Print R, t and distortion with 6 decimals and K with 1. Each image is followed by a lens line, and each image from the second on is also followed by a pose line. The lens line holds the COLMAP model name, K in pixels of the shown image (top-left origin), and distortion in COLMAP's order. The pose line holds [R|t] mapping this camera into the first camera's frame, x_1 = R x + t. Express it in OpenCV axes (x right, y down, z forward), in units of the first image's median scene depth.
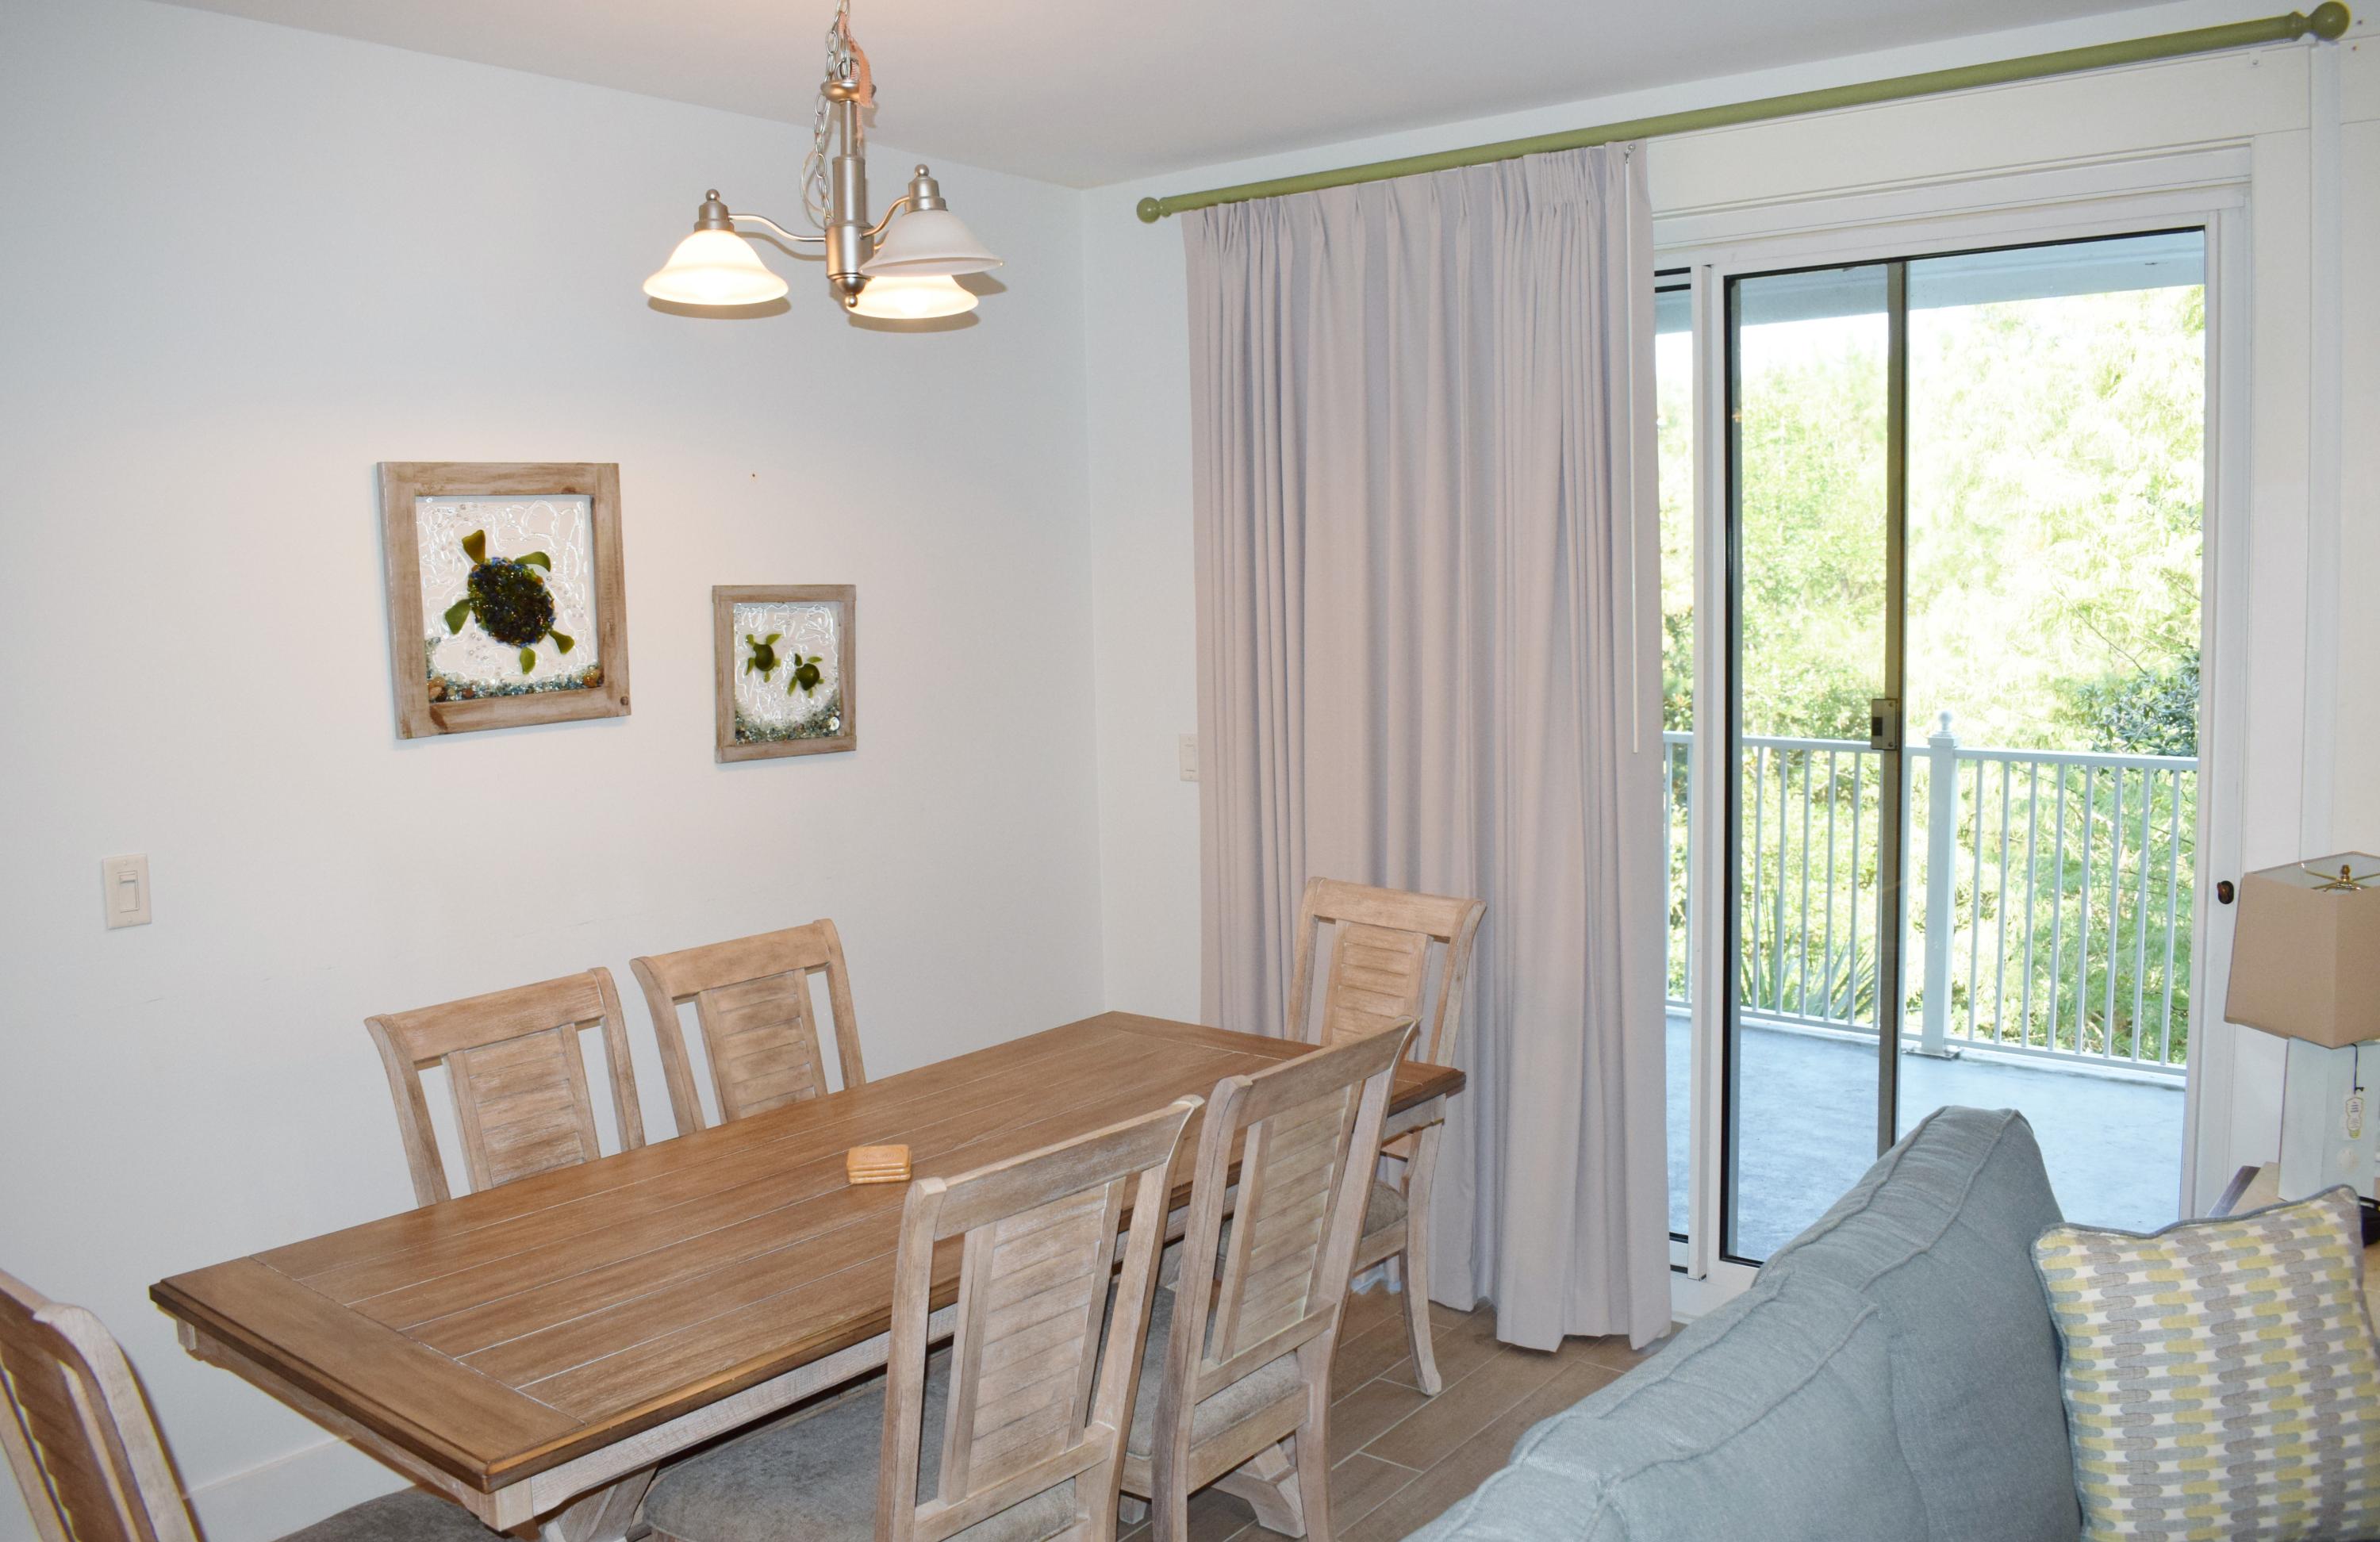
lens RADIAL K [[1917.9, 0, 1184.9], [0, 1917.9, 771.6], [0, 0, 1]] dist [-0.090646, 0.013000]
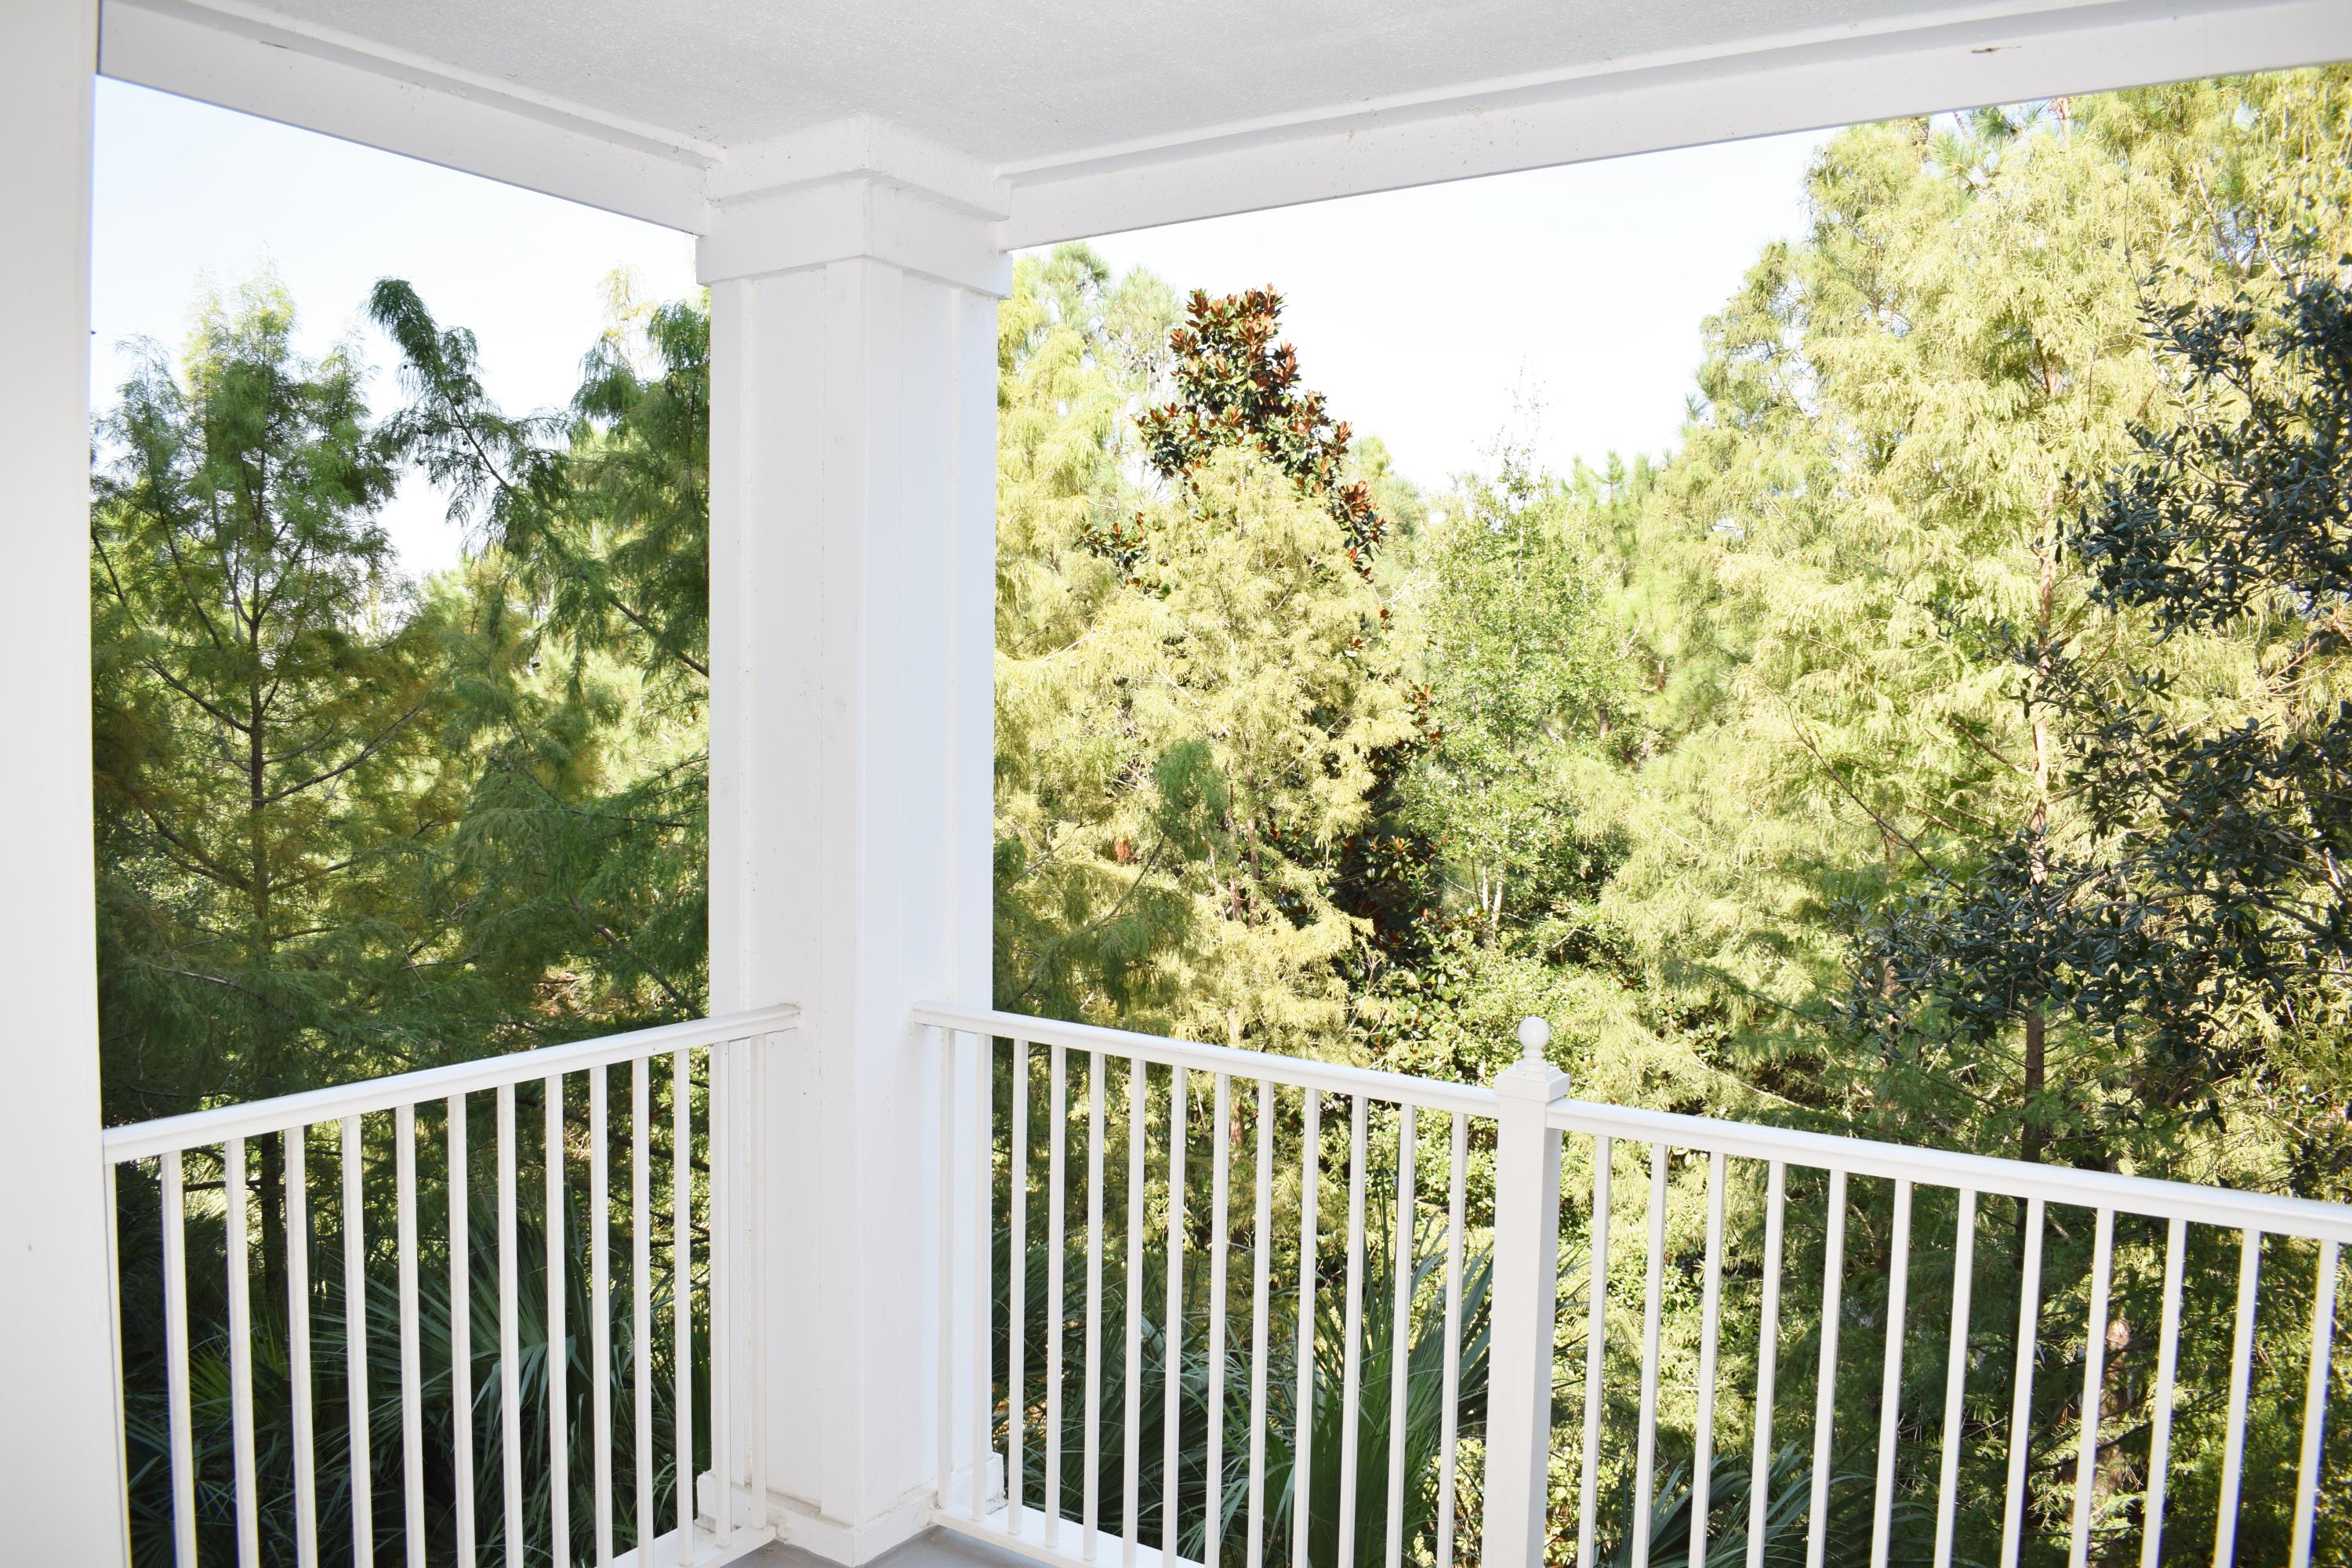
lens RADIAL K [[1838.2, 0, 1178.3], [0, 1838.2, 790.0], [0, 0, 1]] dist [-0.082711, -0.004220]
pose [[0.995822, 0.025926, 0.087563, 0.450554], [-0.021789, 0.998616, -0.047875, -0.106080], [-0.088683, 0.045767, 0.995008, 0.904707]]
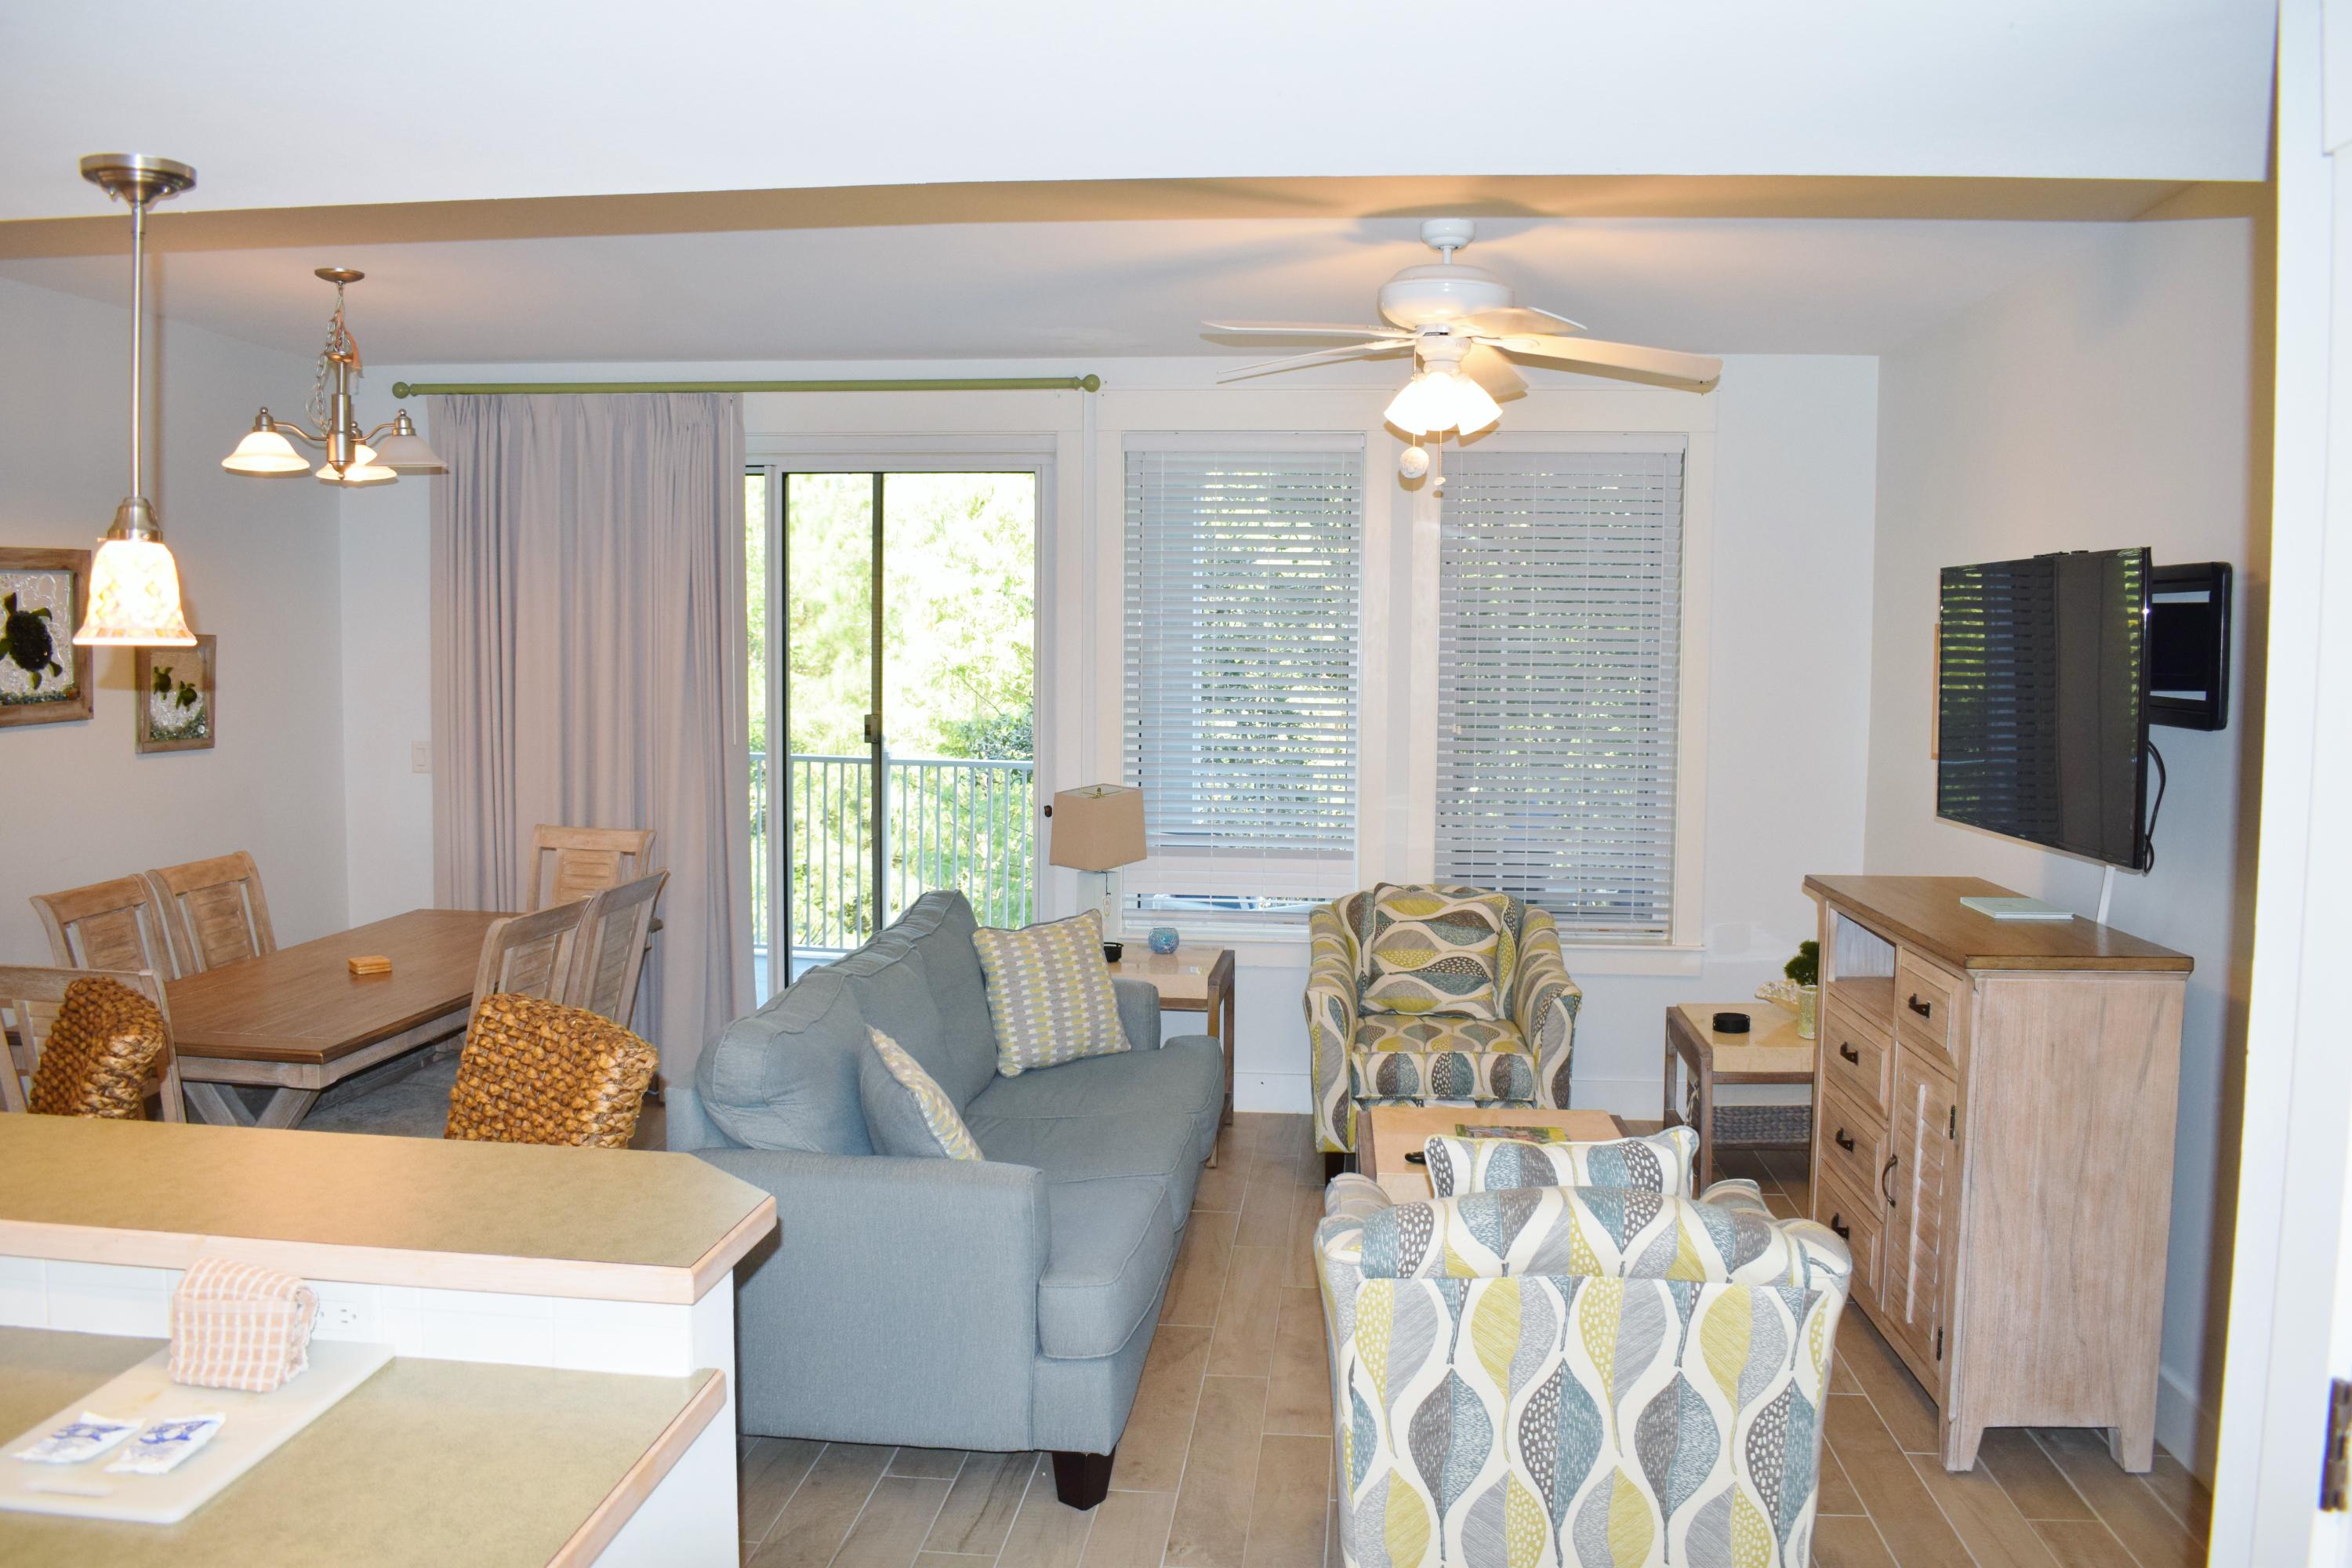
lens RADIAL K [[1838.2, 0, 1177.6], [0, 1838.2, 771.3], [0, 0, 1]] dist [-0.082711, -0.004220]
pose [[0.841826, -0.007954, 0.539690, -0.306980], [0.024054, 0.999451, -0.022790, 0.058802], [-0.539212, 0.032167, 0.841555, -0.581526]]
